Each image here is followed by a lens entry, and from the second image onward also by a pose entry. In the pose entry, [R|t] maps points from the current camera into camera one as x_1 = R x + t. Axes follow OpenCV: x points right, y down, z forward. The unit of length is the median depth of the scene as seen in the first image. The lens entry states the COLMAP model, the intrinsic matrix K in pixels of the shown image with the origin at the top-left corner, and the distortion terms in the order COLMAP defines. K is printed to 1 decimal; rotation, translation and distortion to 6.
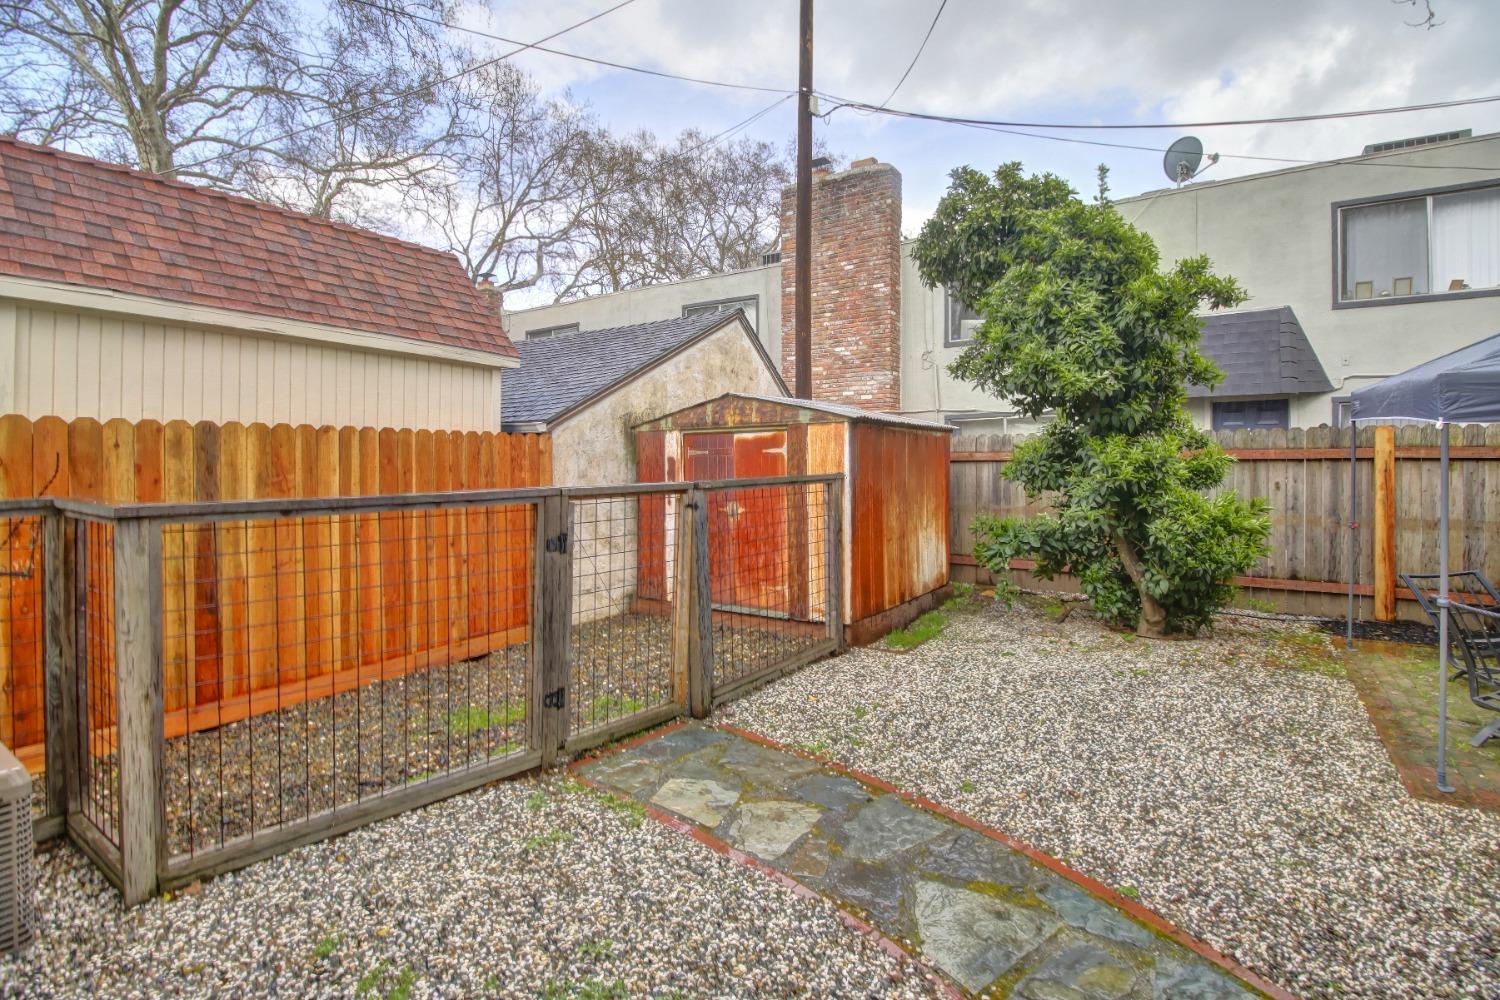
lens RADIAL K [[701.4, 0, 770.8], [0, 701.4, 461.3], [0, 0, 1]] dist [0.004453, -0.011643]
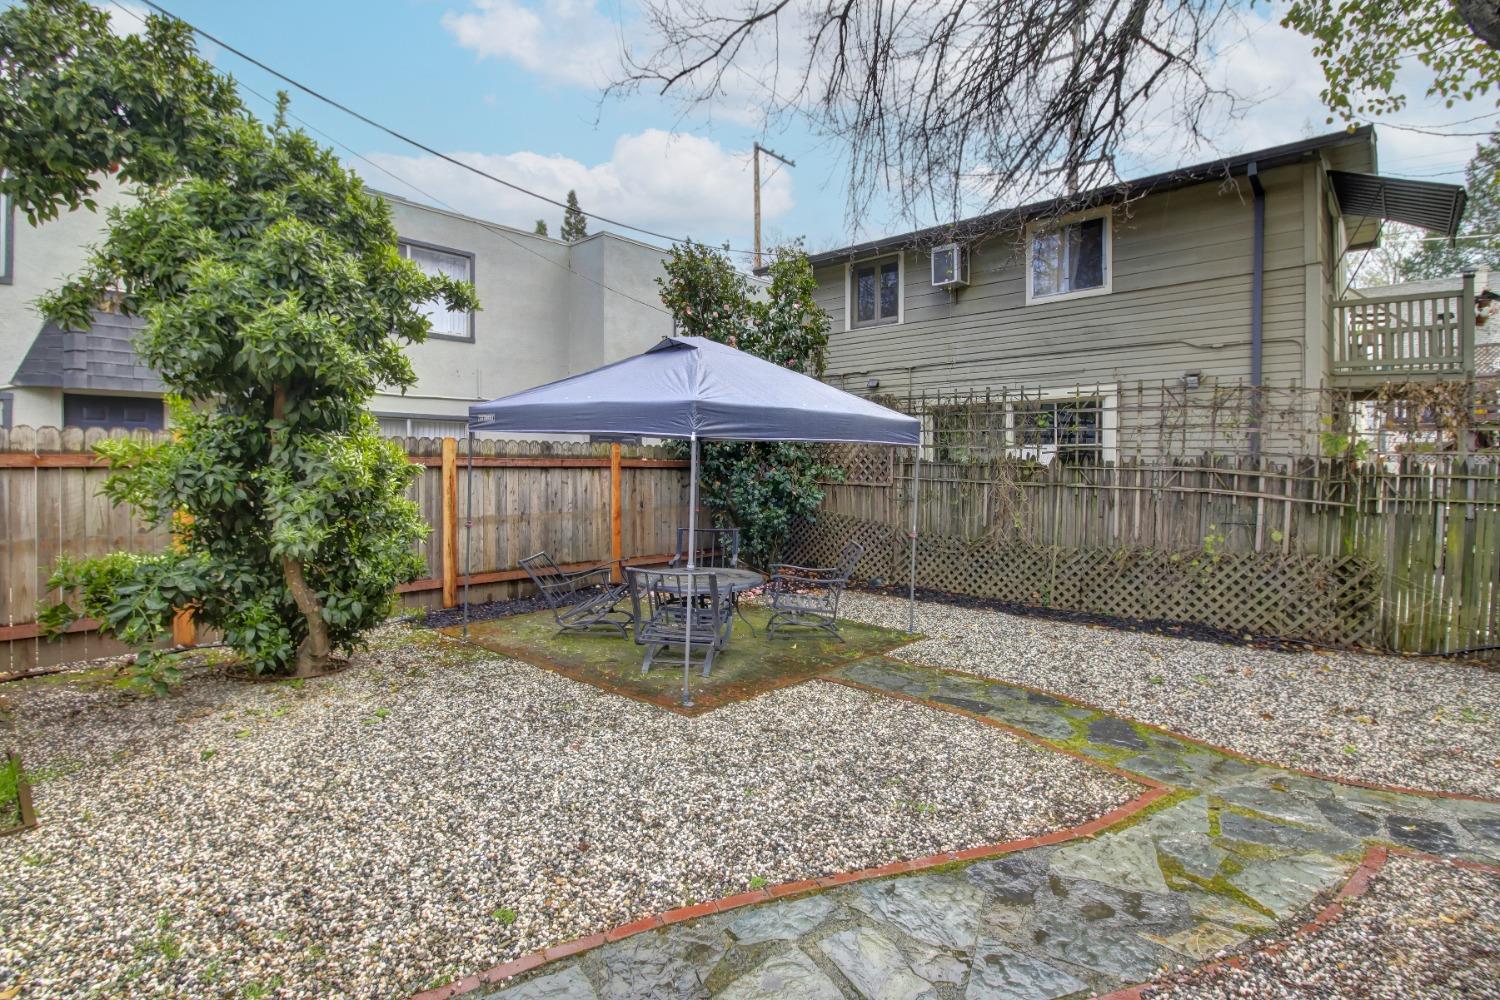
lens RADIAL K [[734.4, 0, 696.0], [0, 734.4, 464.8], [0, 0, 1]] dist [-0.005950, -0.000606]
pose [[0.189270, 0.009318, 0.981881, -0.321441], [0.005928, 0.999926, -0.010632, 0.012166], [-0.981907, 0.007833, 0.189201, 0.513297]]
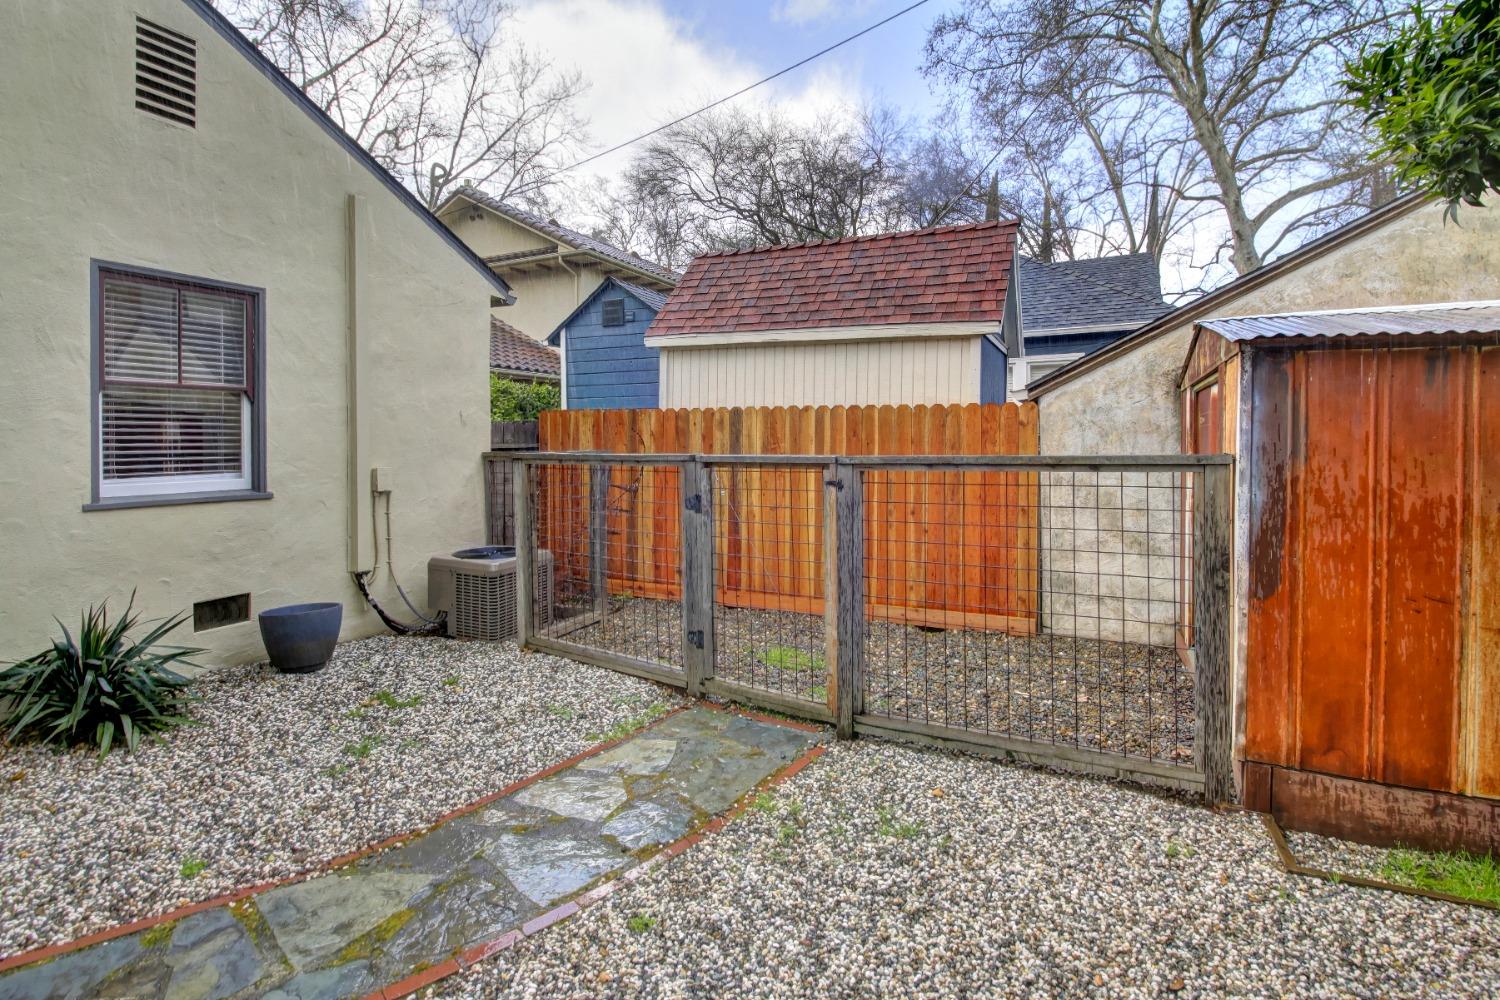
lens RADIAL K [[721.8, 0, 751.3], [0, 721.8, 441.3], [0, 0, 1]] dist [-0.000281, 0.000043]
pose [[0.154540, 0.008726, -0.987948, 0.739029], [-0.005422, 0.999953, 0.007984, 0.005703], [0.987972, 0.004123, 0.154580, 0.766590]]
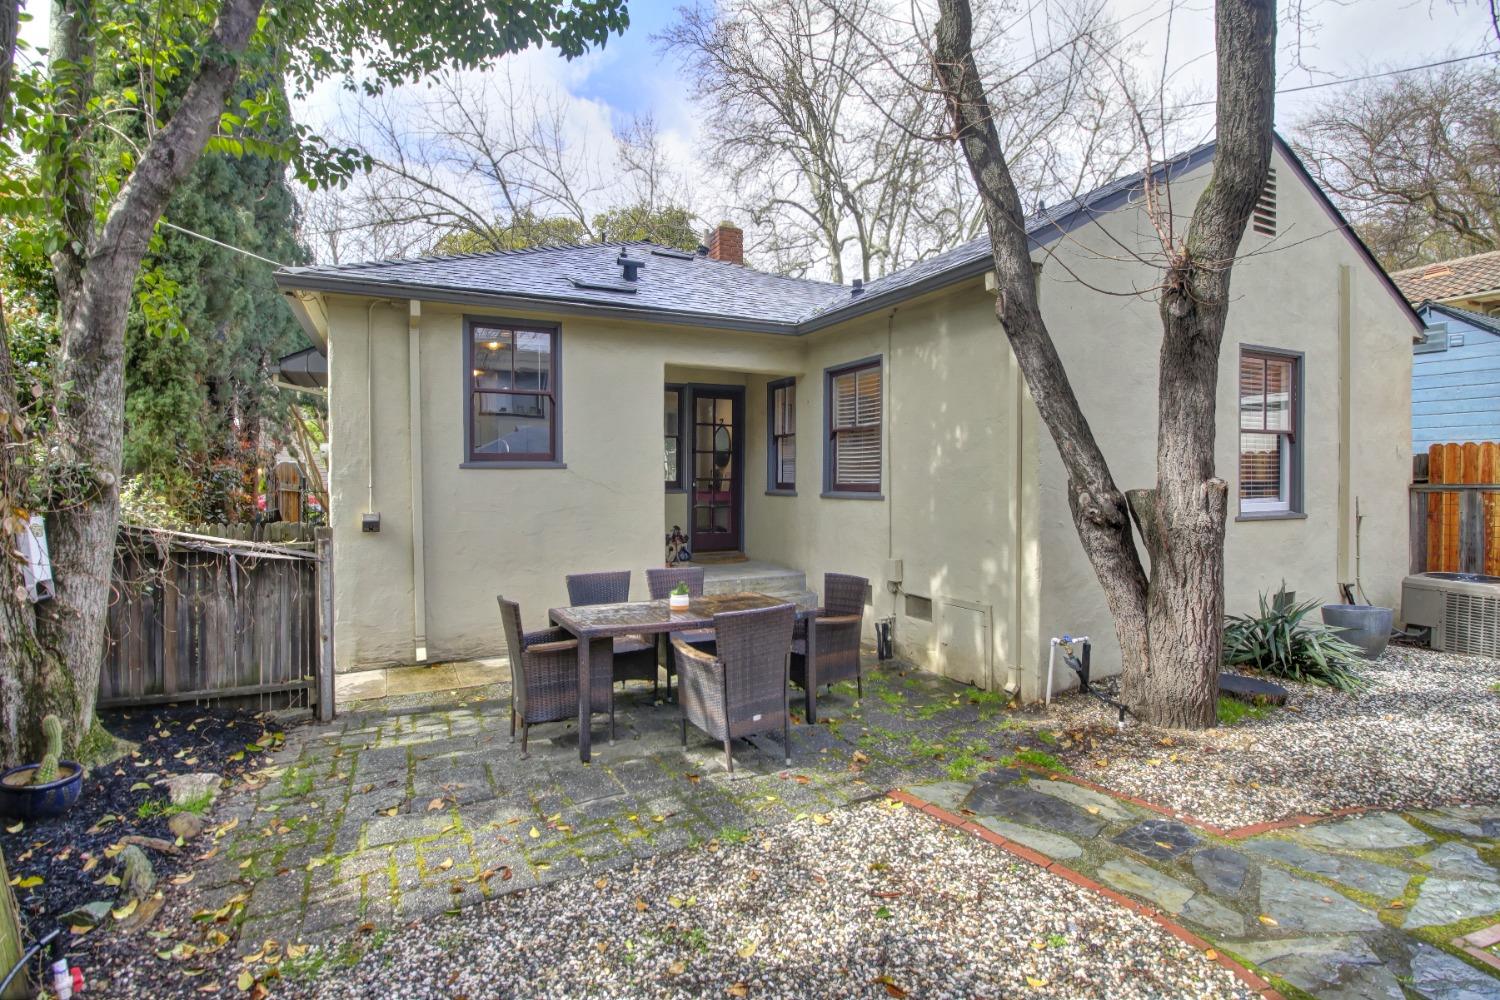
lens RADIAL K [[708.9, 0, 754.7], [0, 708.9, 480.6], [0, 0, 1]] dist [0.002036, 0.000343]
pose [[-0.492778, 0.013693, -0.870047, 1.255912], [-0.001558, 0.999861, 0.016619, 0.012104], [0.870154, 0.009545, -0.492688, -0.054657]]
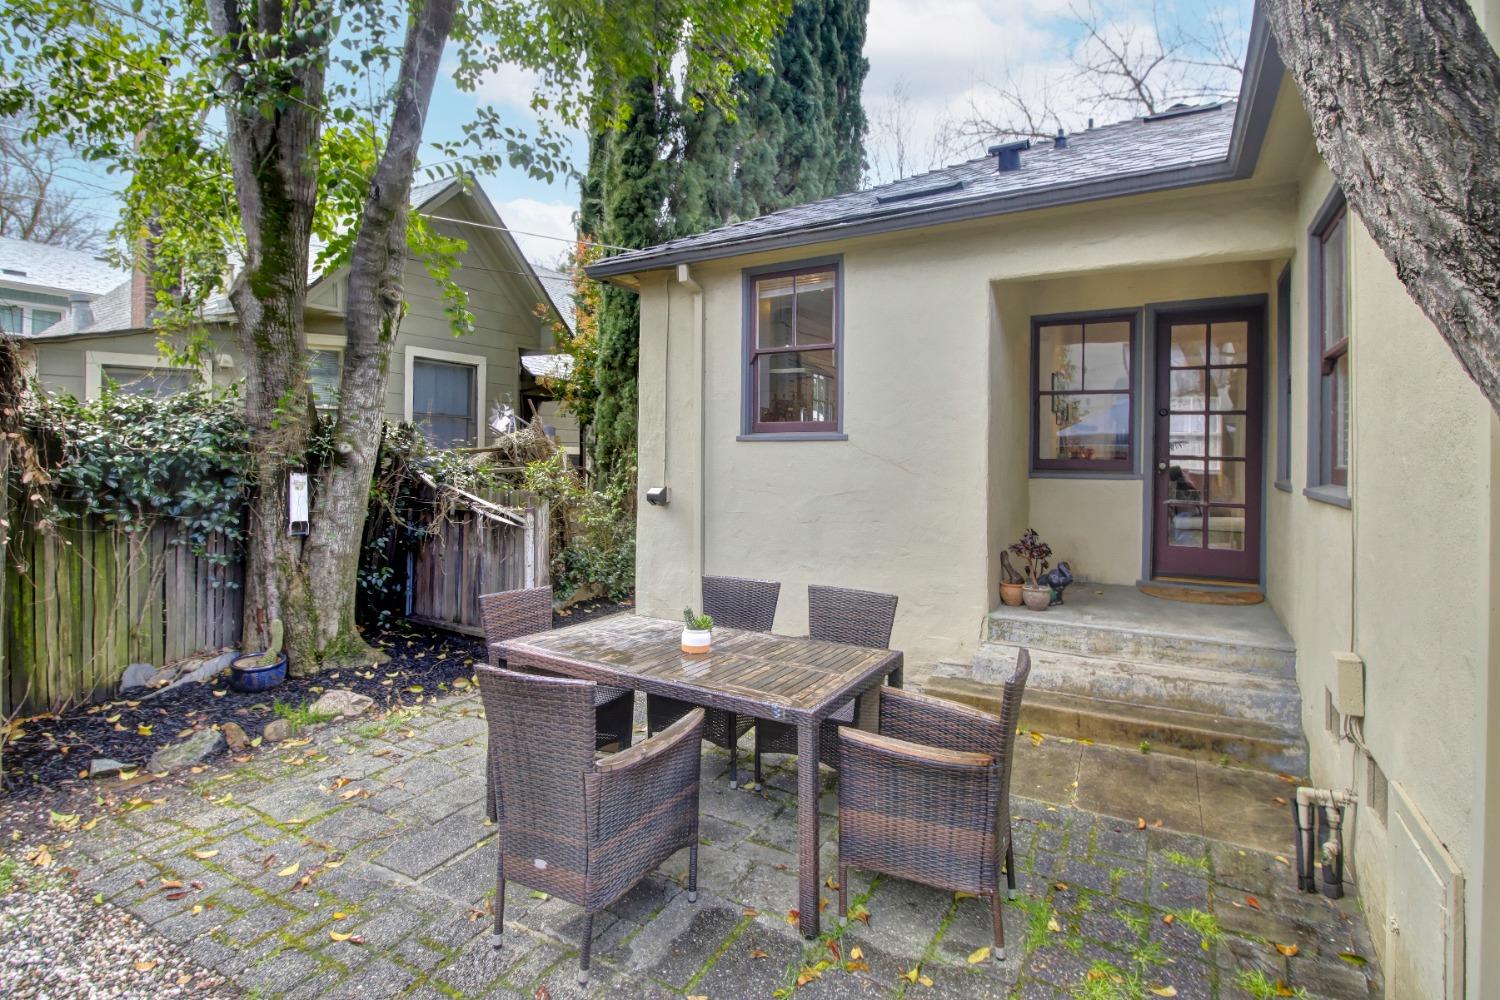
lens RADIAL K [[735.9, 0, 754.8], [0, 735.9, 454.1], [0, 0, 1]] dist [0.002241, -0.000037]
pose [[-0.997046, 0.002677, -0.076759, 0.460169], [0.001770, 0.999928, 0.011881, 0.019186], [0.076785, 0.011711, -0.996979, 0.044368]]
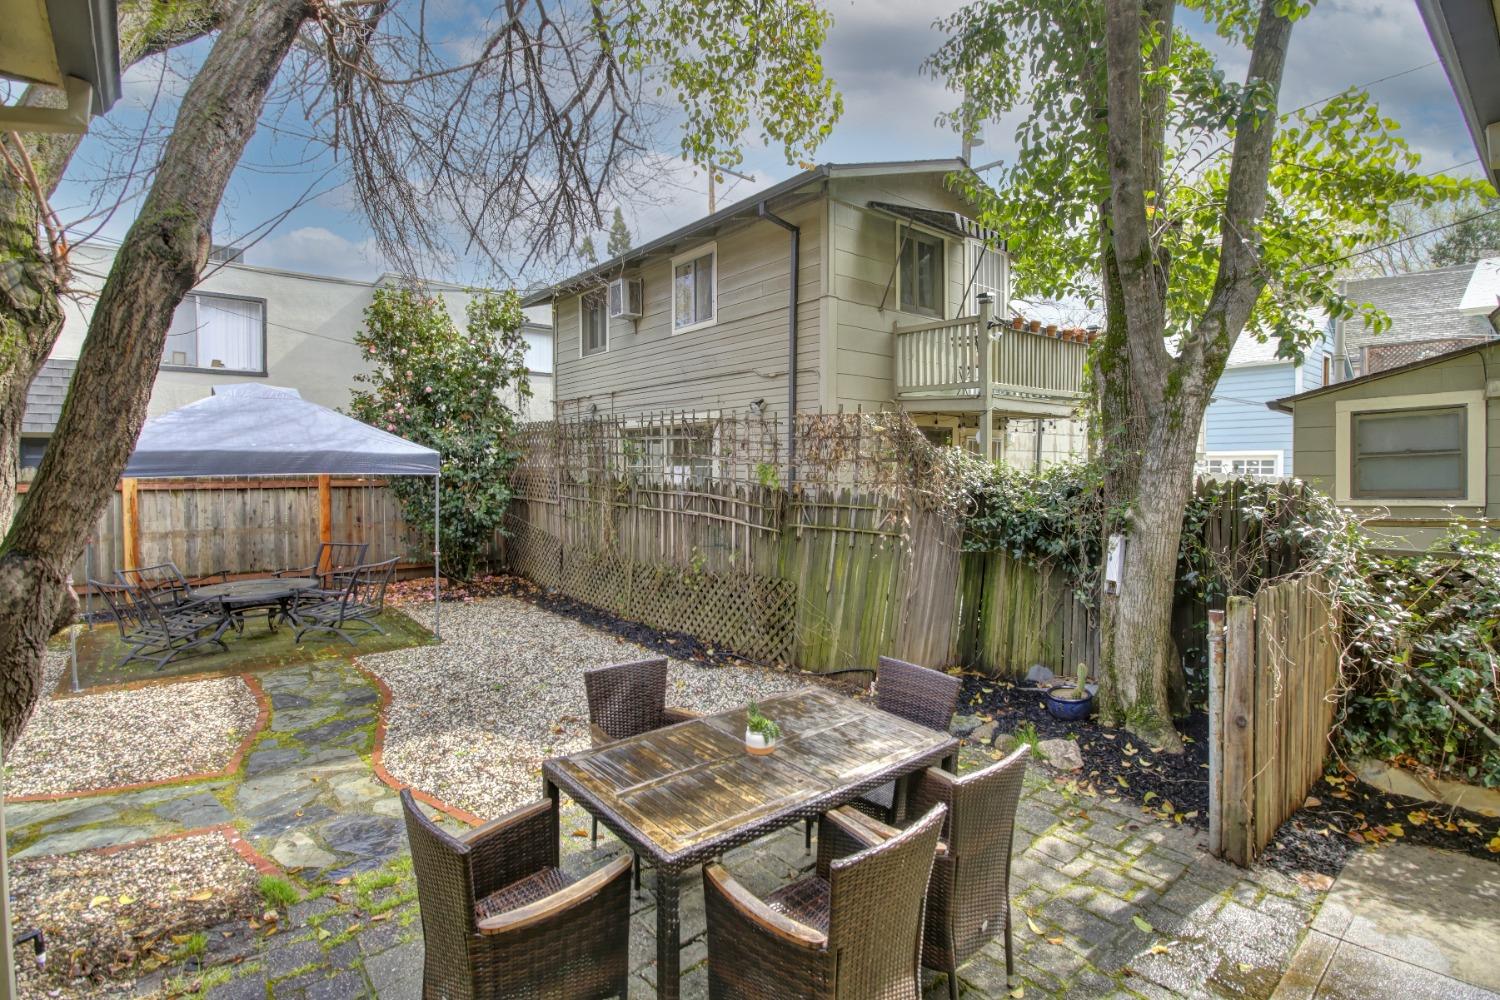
lens RADIAL K [[715.3, 0, 729.6], [0, 715.3, 478.0], [0, 0, 1]] dist [0.002000, -0.013310]
pose [[0.310174, -0.011853, 0.950606, -0.133973], [0.010777, 0.999902, 0.008951, -0.039536], [-0.950619, 0.007468, 0.310271, -0.790199]]
